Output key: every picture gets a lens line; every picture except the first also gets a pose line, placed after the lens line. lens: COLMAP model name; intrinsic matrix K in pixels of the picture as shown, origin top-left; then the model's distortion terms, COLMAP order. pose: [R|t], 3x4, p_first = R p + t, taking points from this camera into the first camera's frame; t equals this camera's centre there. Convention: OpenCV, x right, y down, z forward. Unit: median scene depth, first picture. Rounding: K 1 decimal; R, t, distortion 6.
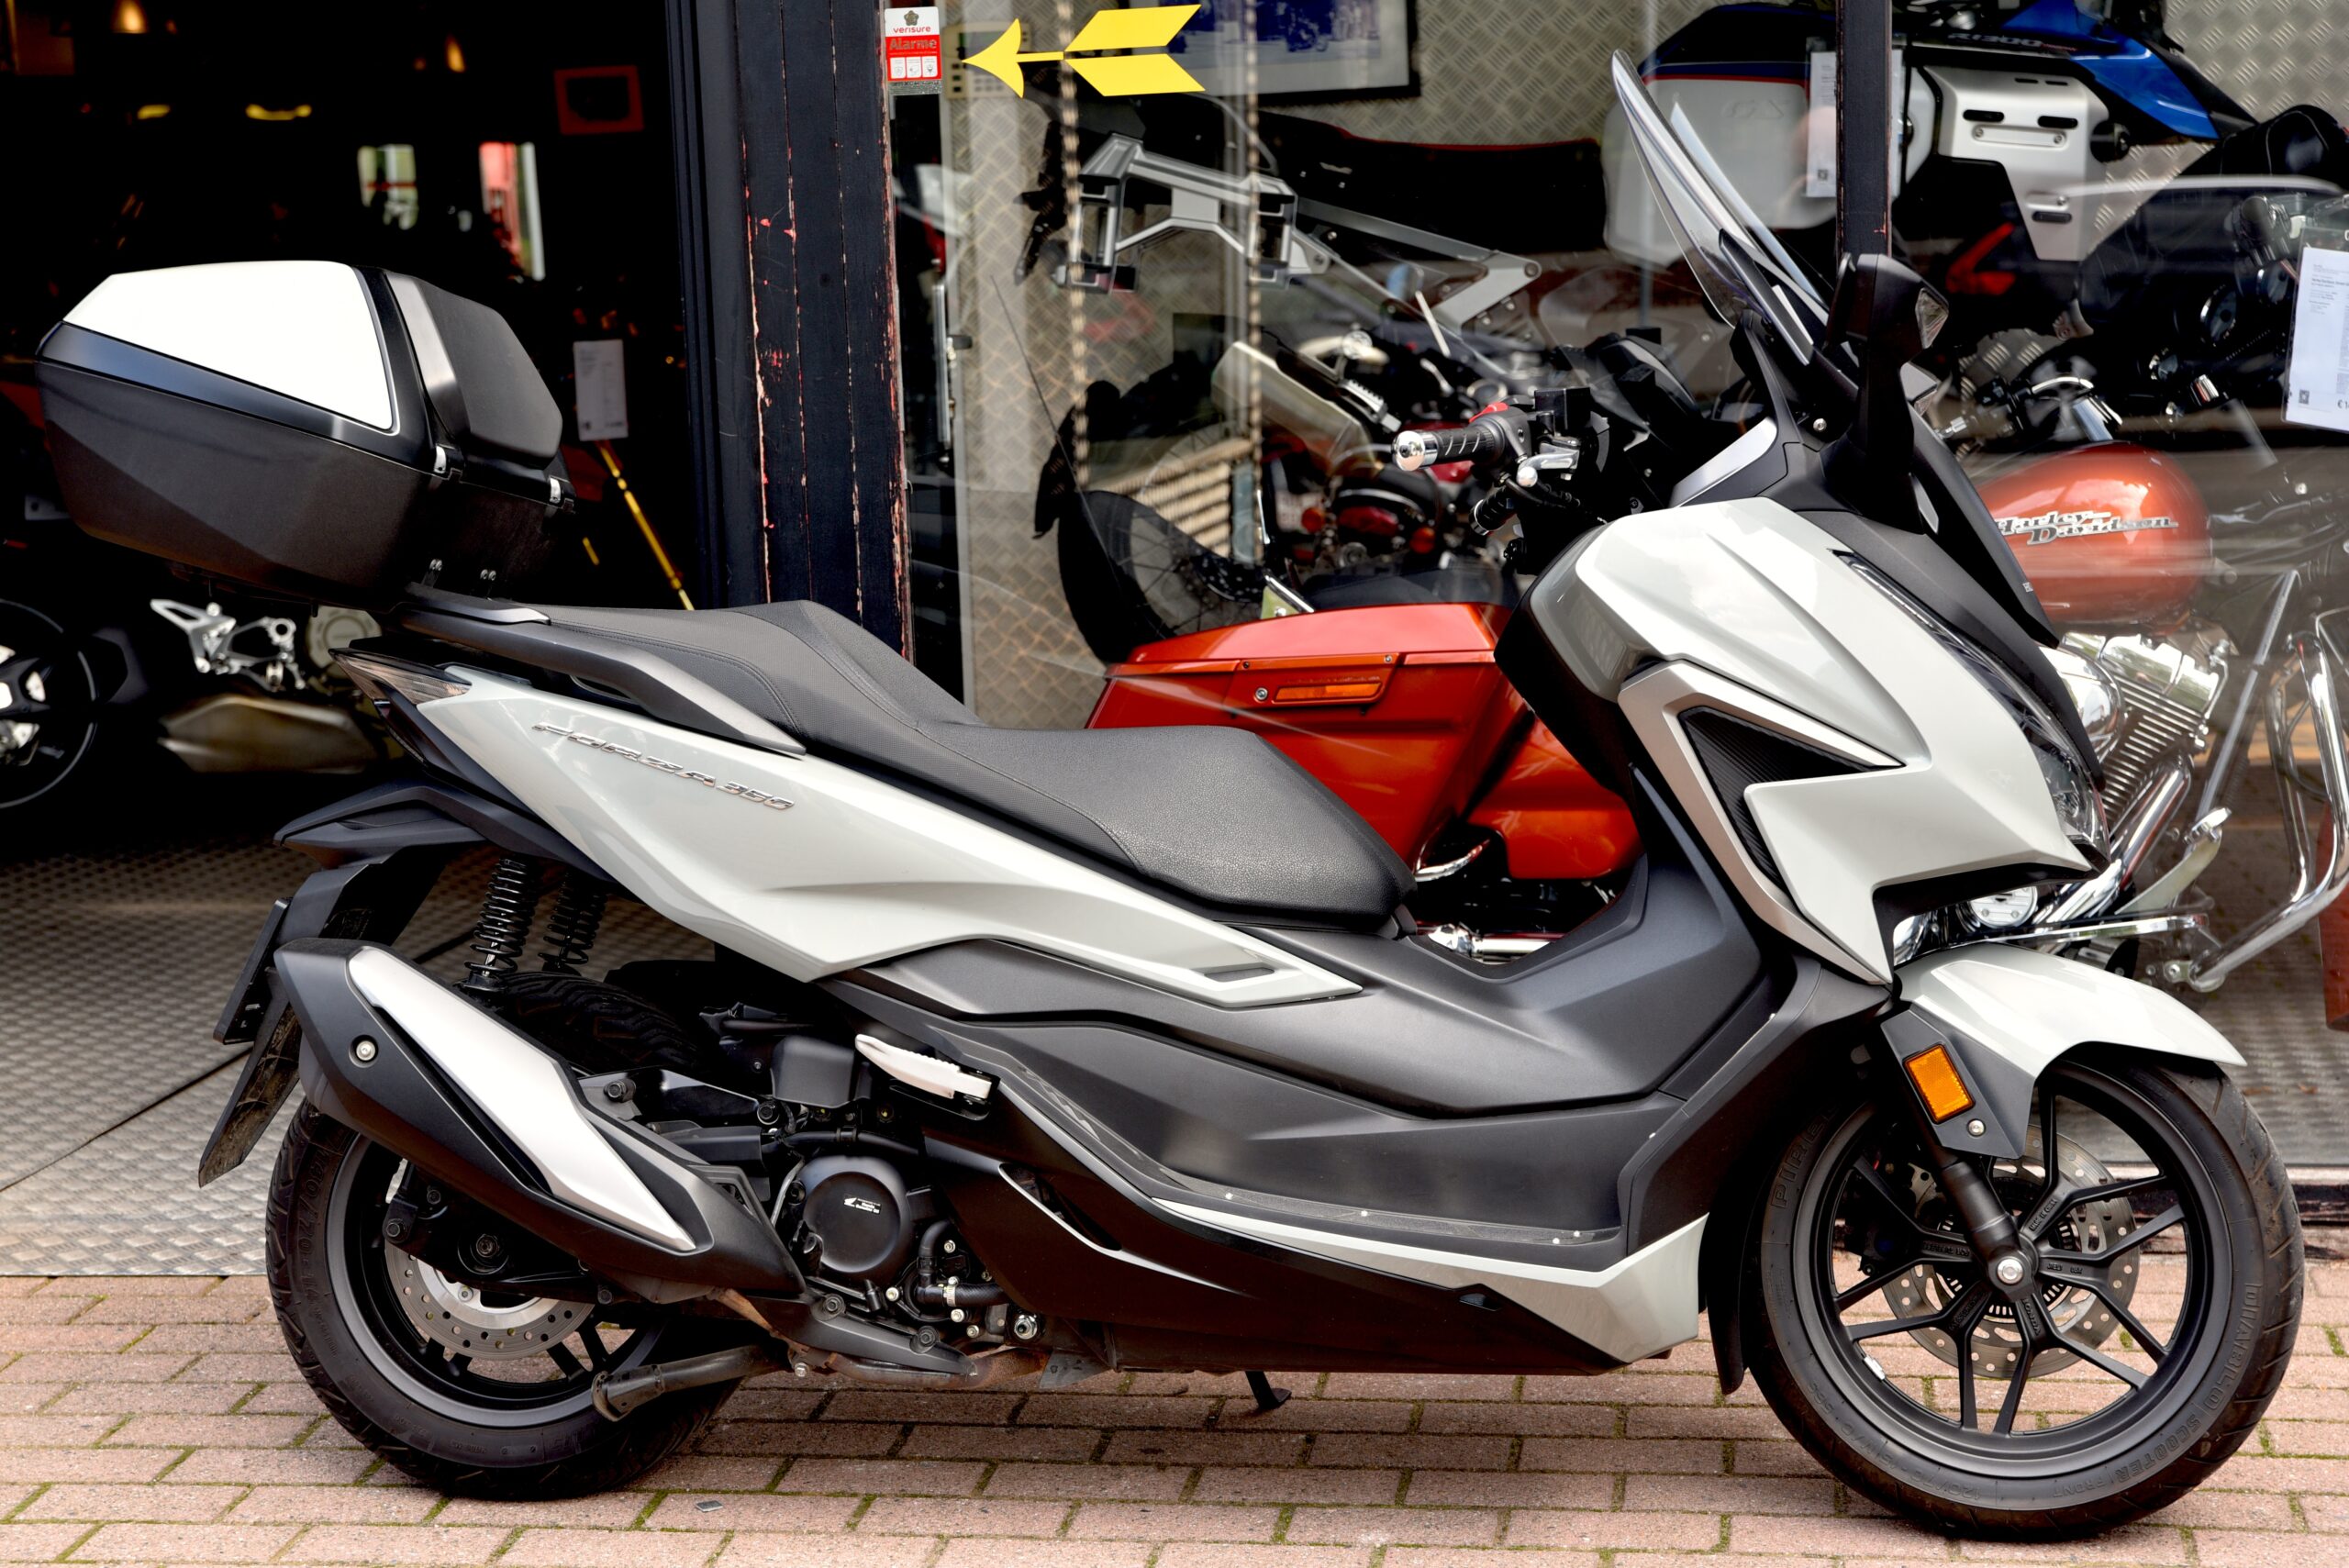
lens RADIAL K [[3938.2, 0, 1174.5], [0, 3938.2, 784.0], [0, 0, 1]] dist [0.164153, 0.036196]
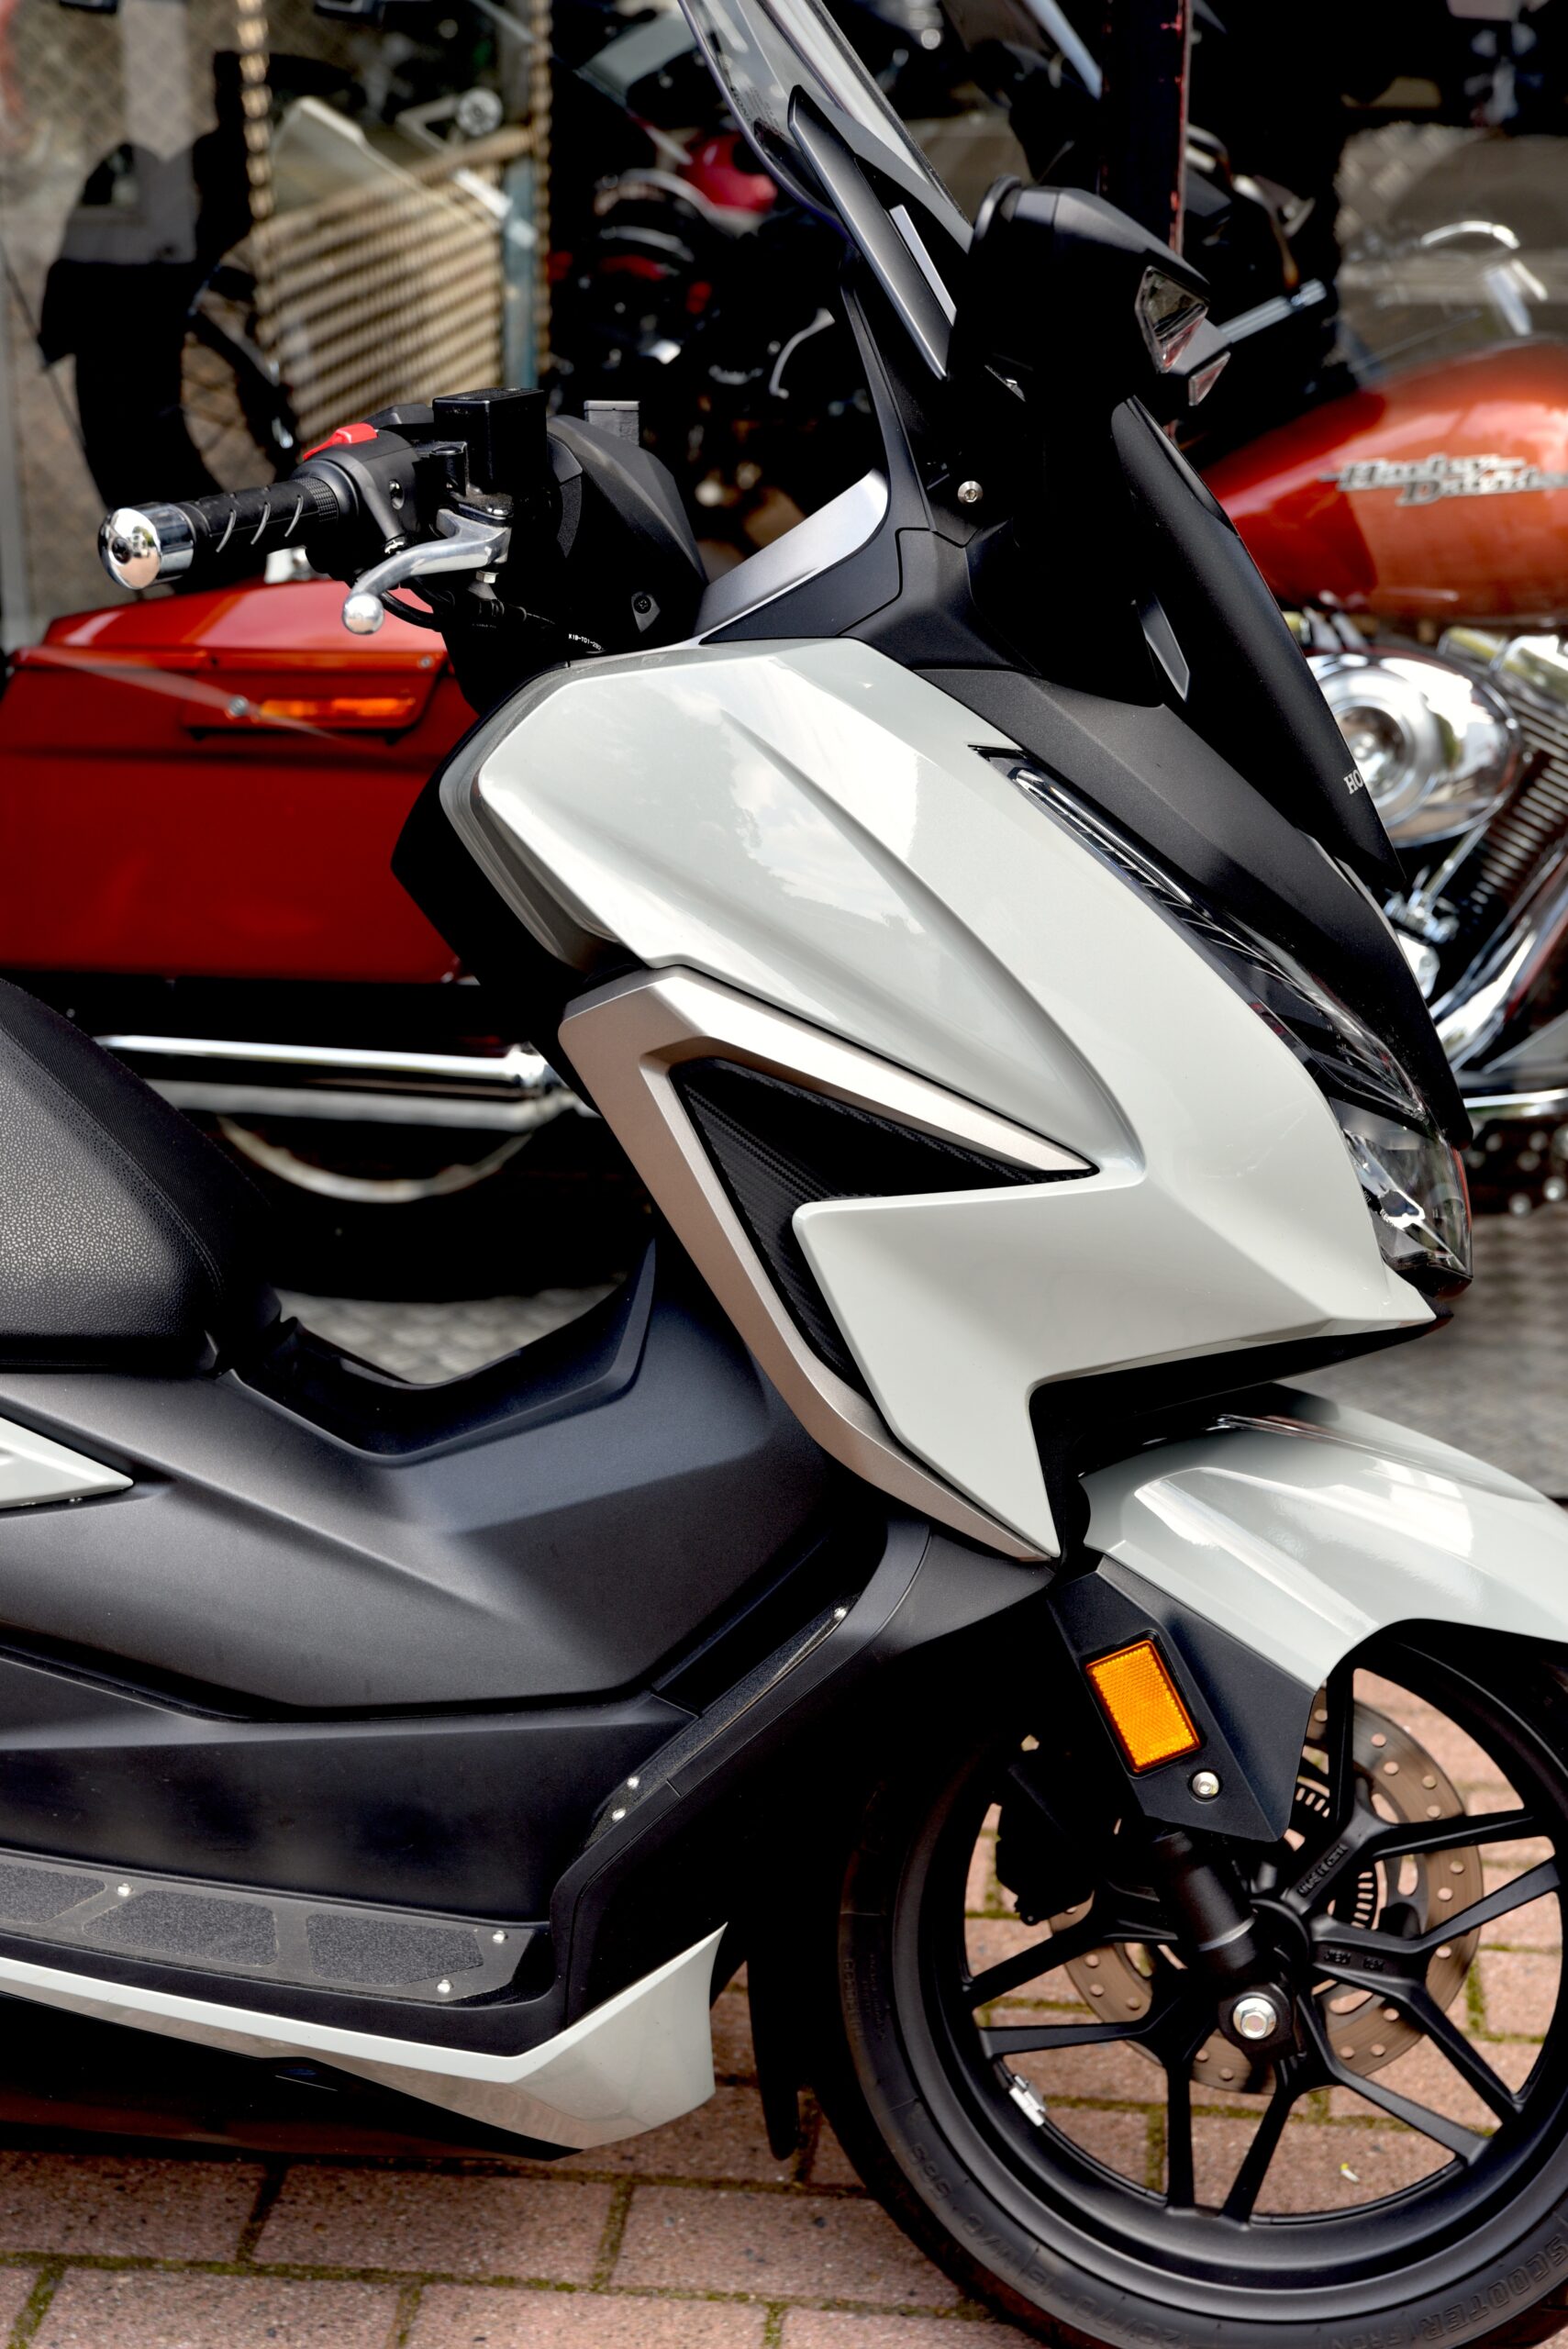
lens RADIAL K [[3805.2, 0, 784.0], [0, 3805.2, 1174.5], [0, 0, 1]] dist [0.167868, 0.047376]
pose [[0.998777, 0.014034, 0.047415, 0.111771], [-0.022872, 0.981253, 0.191360, -0.094626], [-0.043841, -0.192211, 0.980374, 0.473215]]
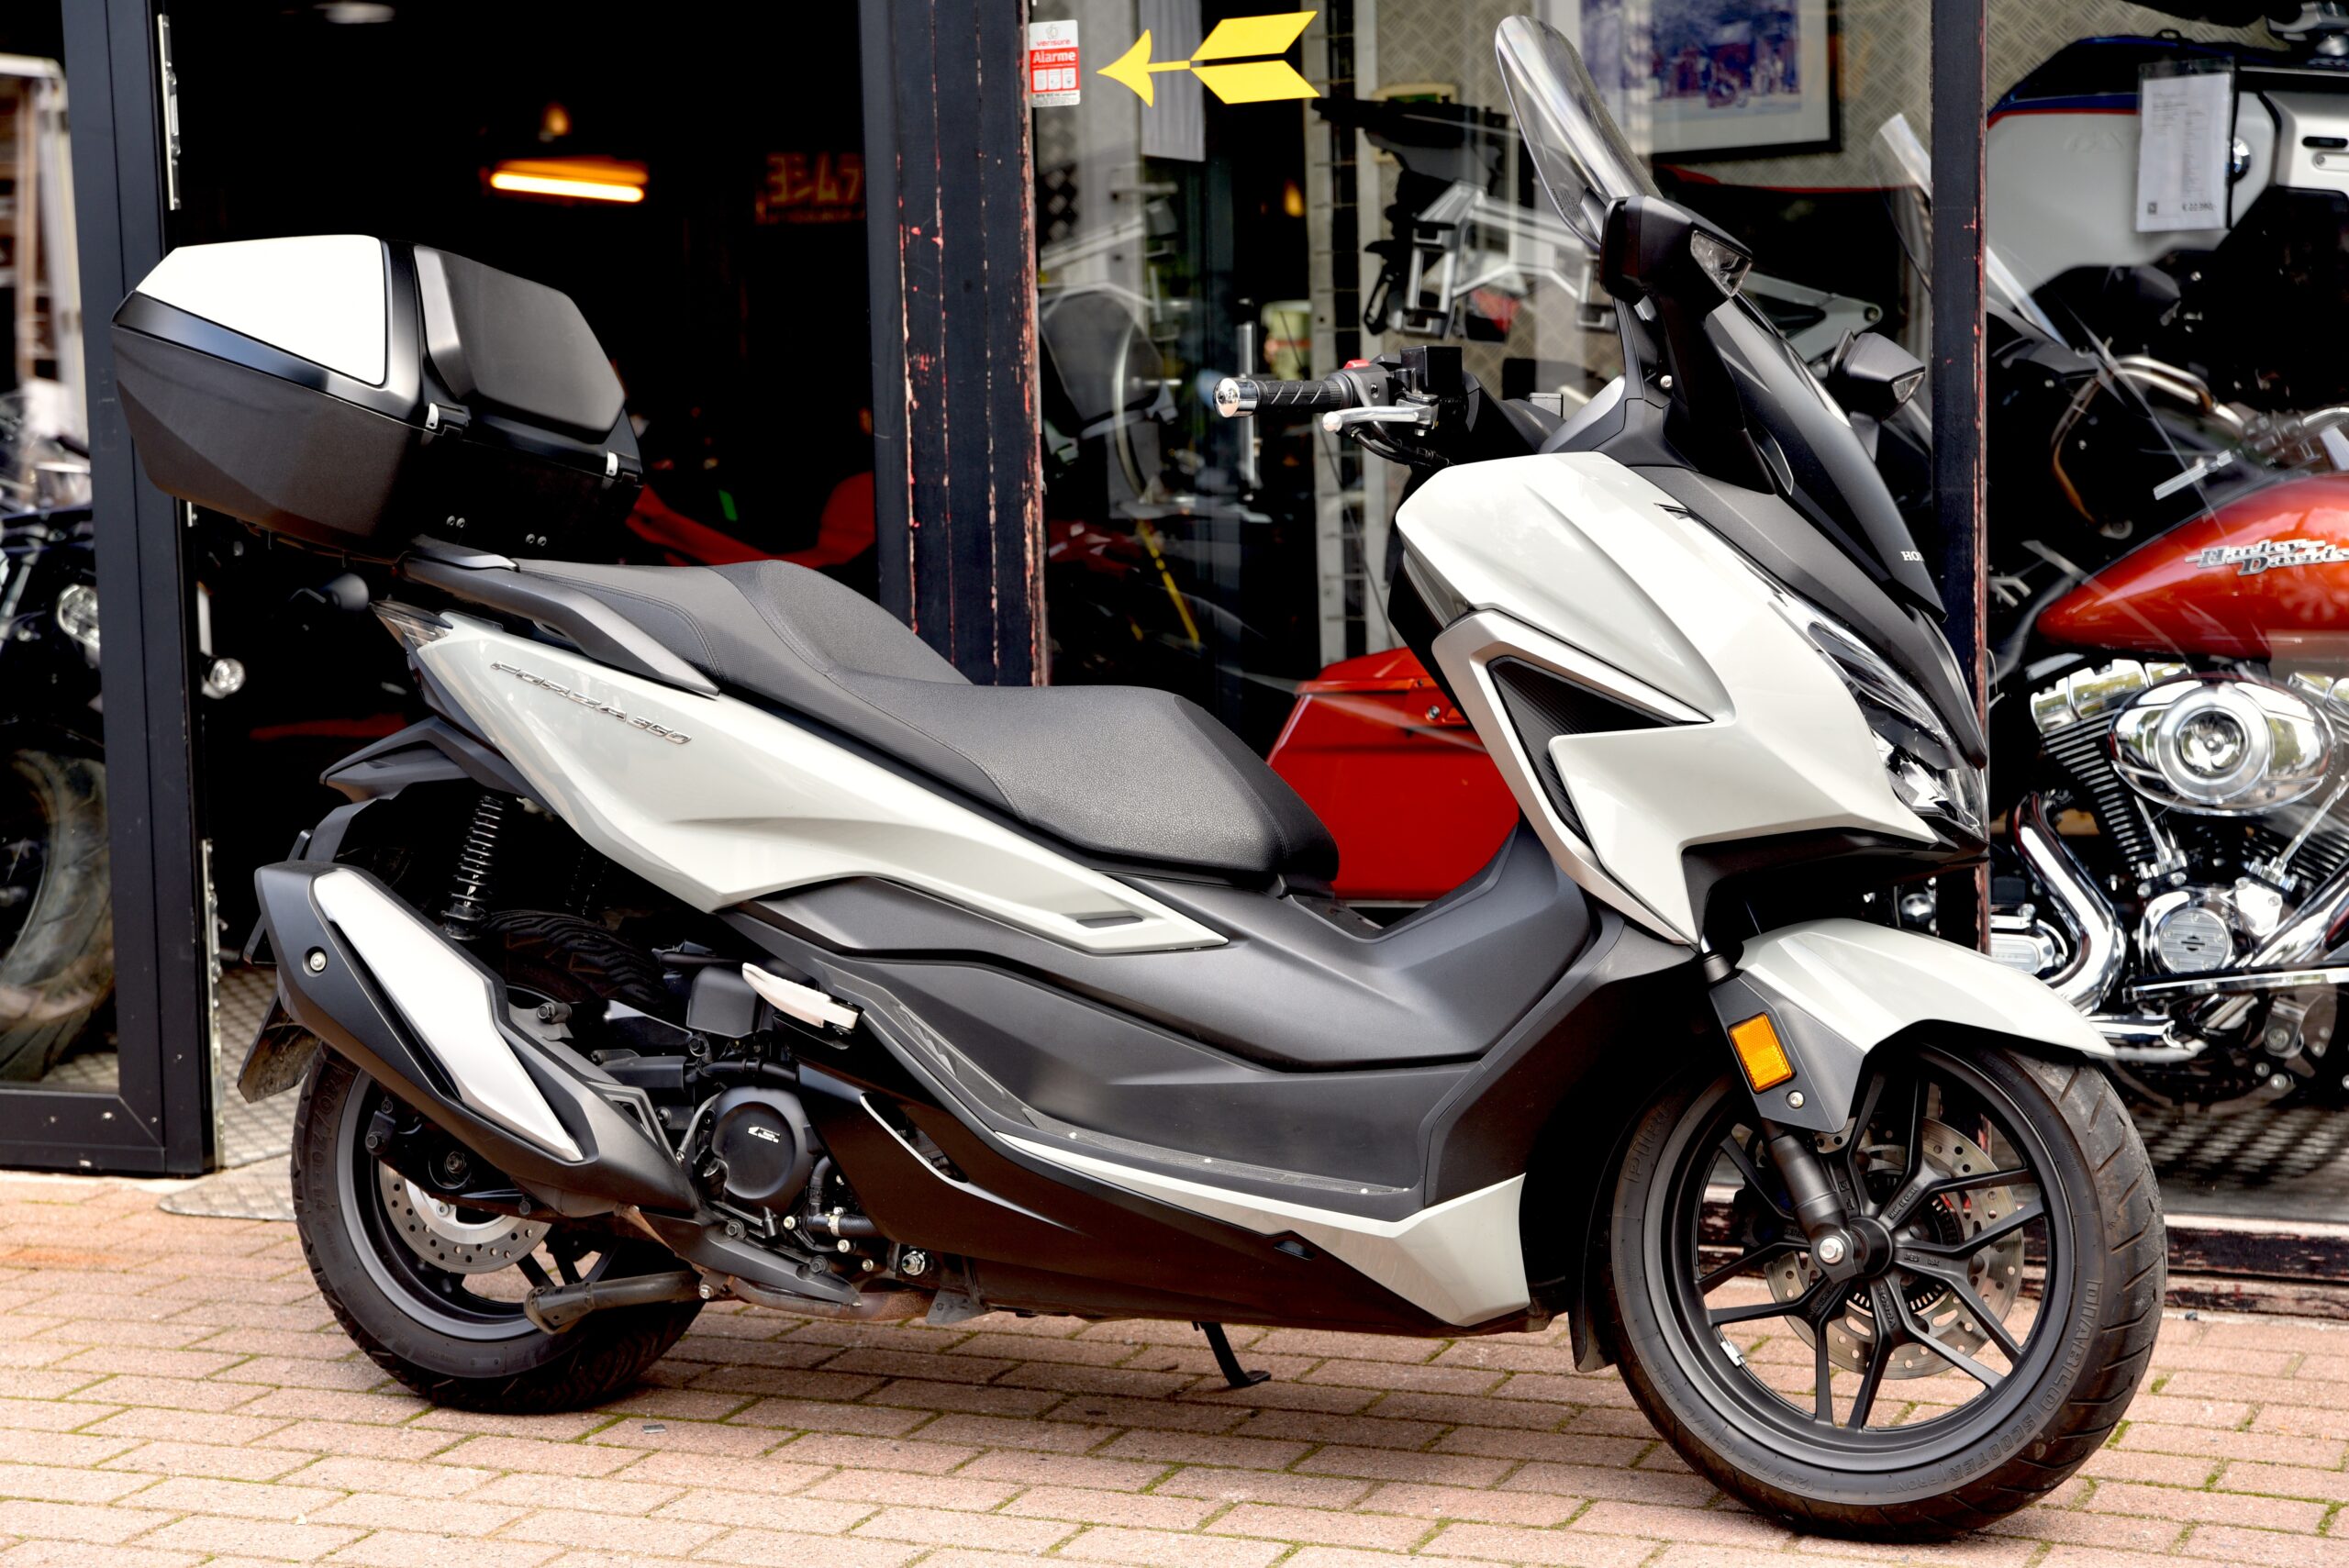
lens RADIAL K [[4102.6, 0, 1174.5], [0, 4102.6, 784.0], [0, 0, 1]] dist [0.182611, 0.163276]
pose [[0.967106, 0.030616, -0.252525, 0.295494], [-0.043024, 0.998115, -0.043761, 0.057824], [0.250709, 0.053186, 0.966600, -0.020055]]
